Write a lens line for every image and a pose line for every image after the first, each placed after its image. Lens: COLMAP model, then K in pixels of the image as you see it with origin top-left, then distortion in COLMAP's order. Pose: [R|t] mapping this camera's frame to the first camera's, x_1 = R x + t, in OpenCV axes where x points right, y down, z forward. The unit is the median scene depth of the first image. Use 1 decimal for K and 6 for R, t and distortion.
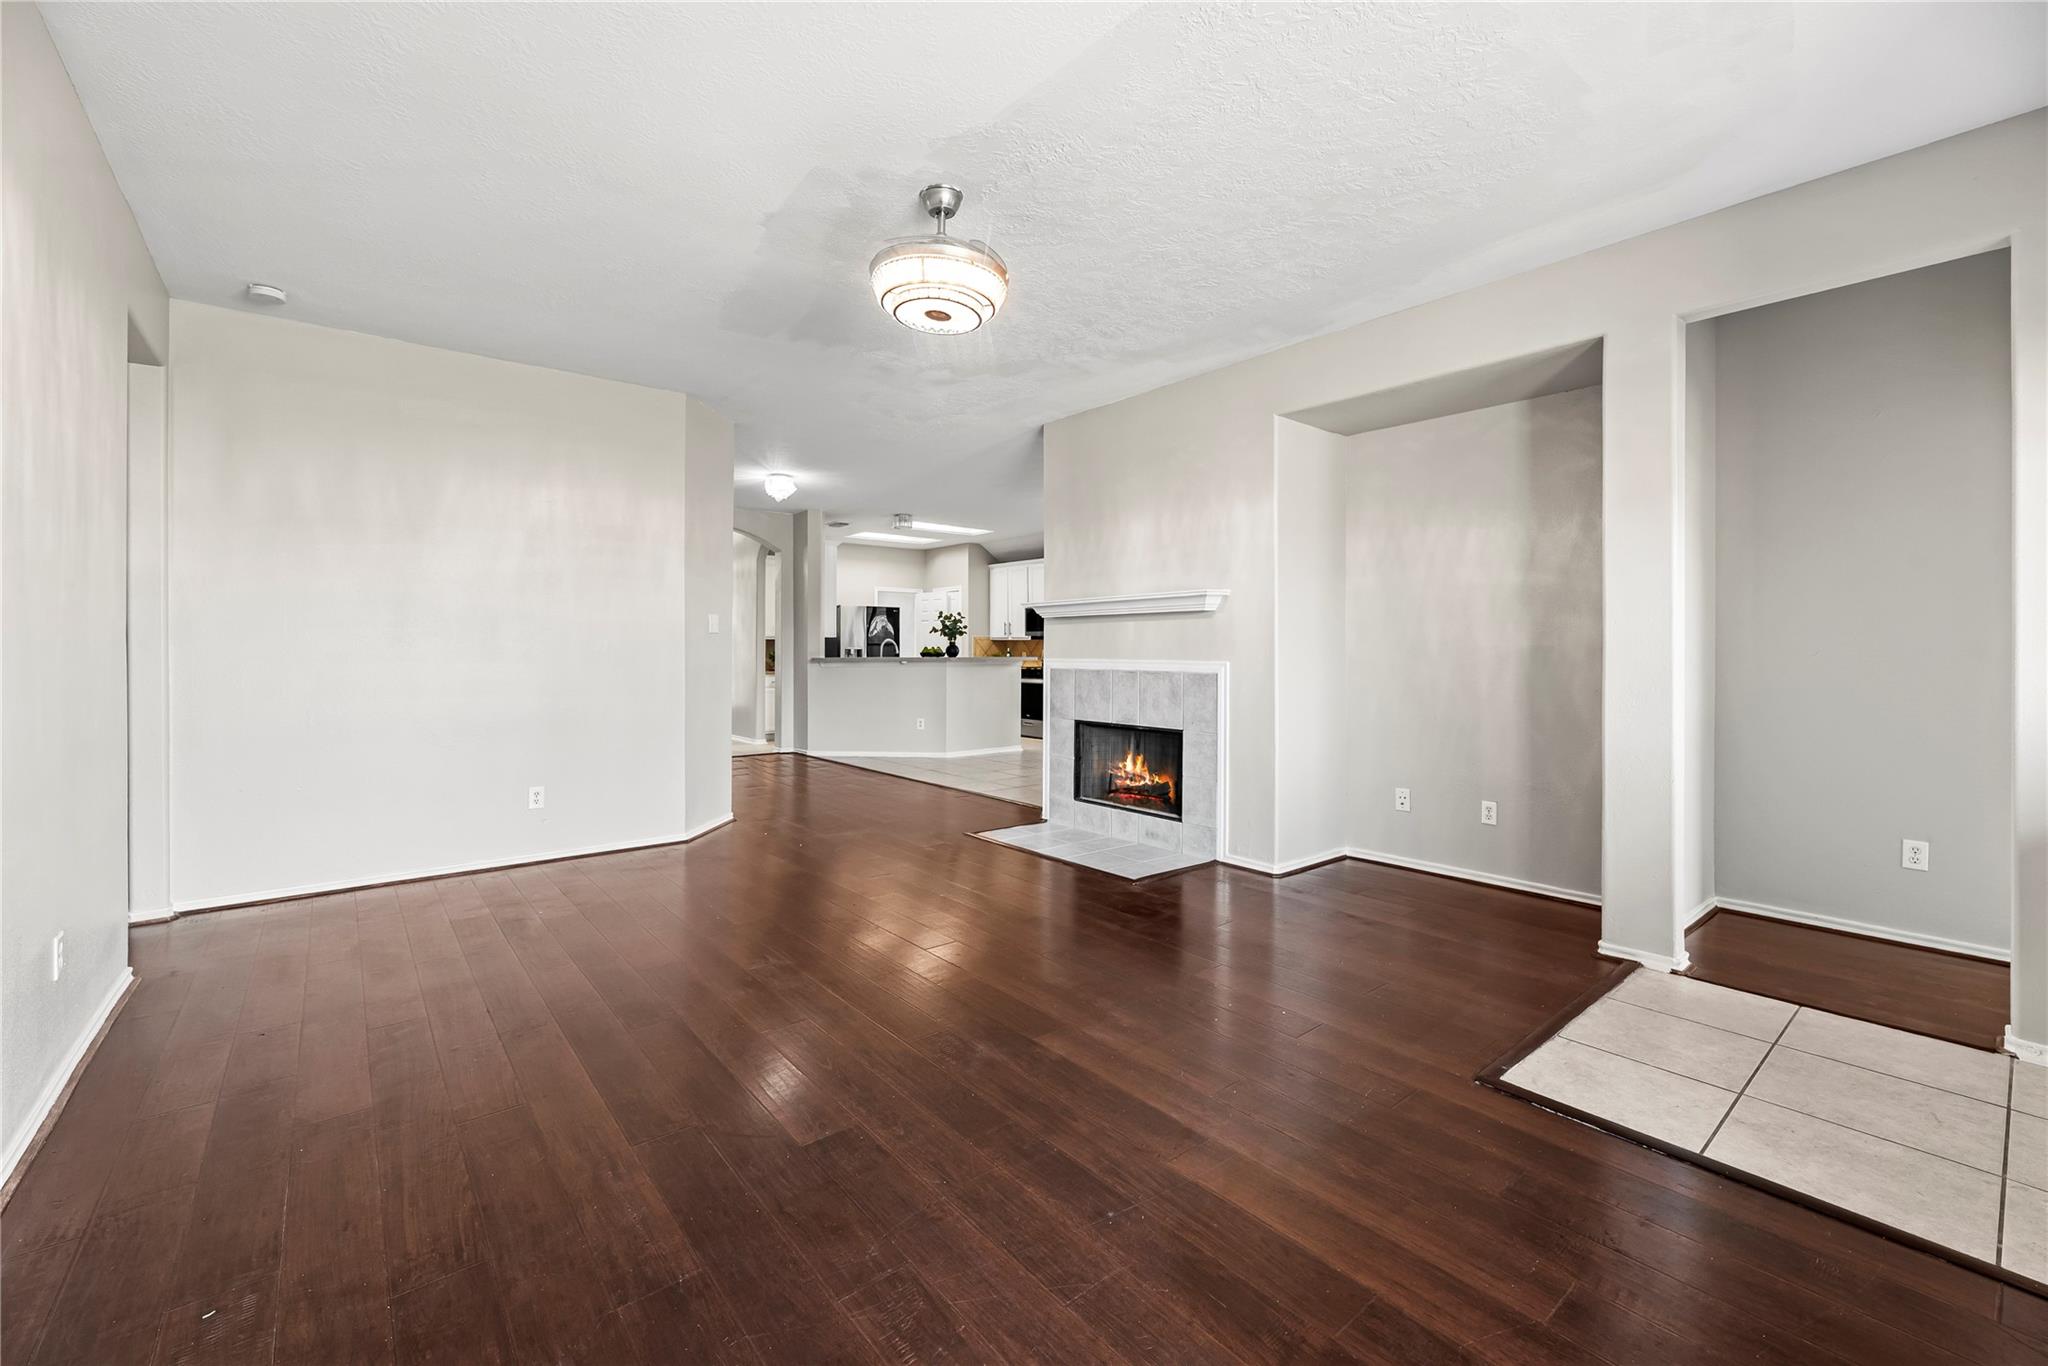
lens RADIAL K [[828.9, 0, 1014.4], [0, 828.9, 648.3], [0, 0, 1]] dist [0.002450, 0.000034]
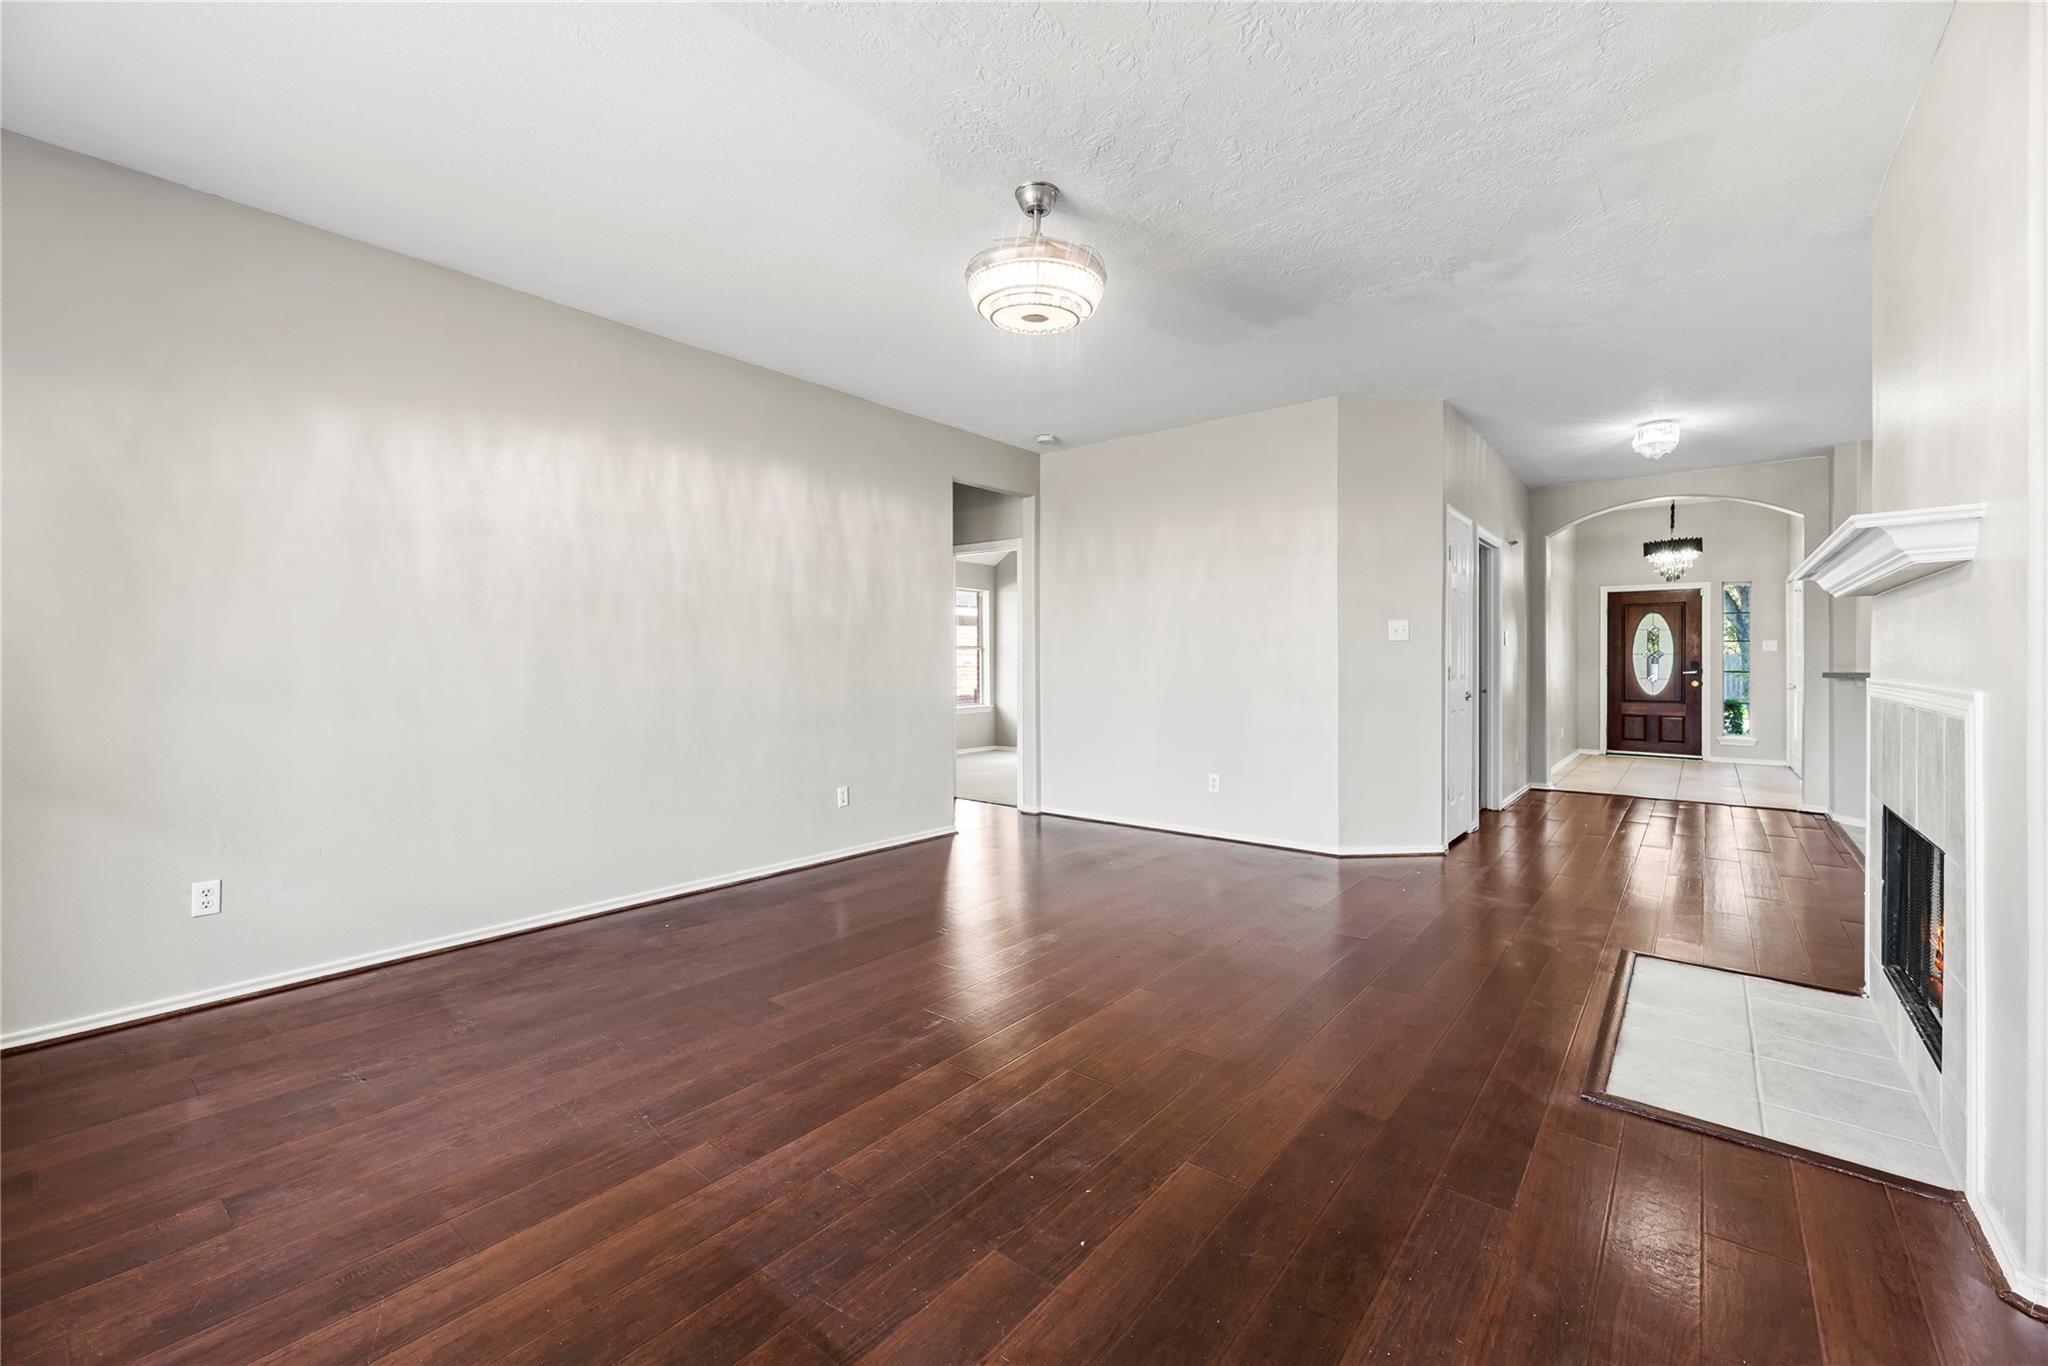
lens RADIAL K [[828.9, 0, 999.9], [0, 828.9, 651.6], [0, 0, 1]] dist [0.002450, 0.000034]
pose [[0.206254, -0.009267, -0.978455, 1.019289], [-0.000943, 0.999953, -0.009669, 0.006372], [0.978498, 0.002917, 0.206236, 0.899418]]
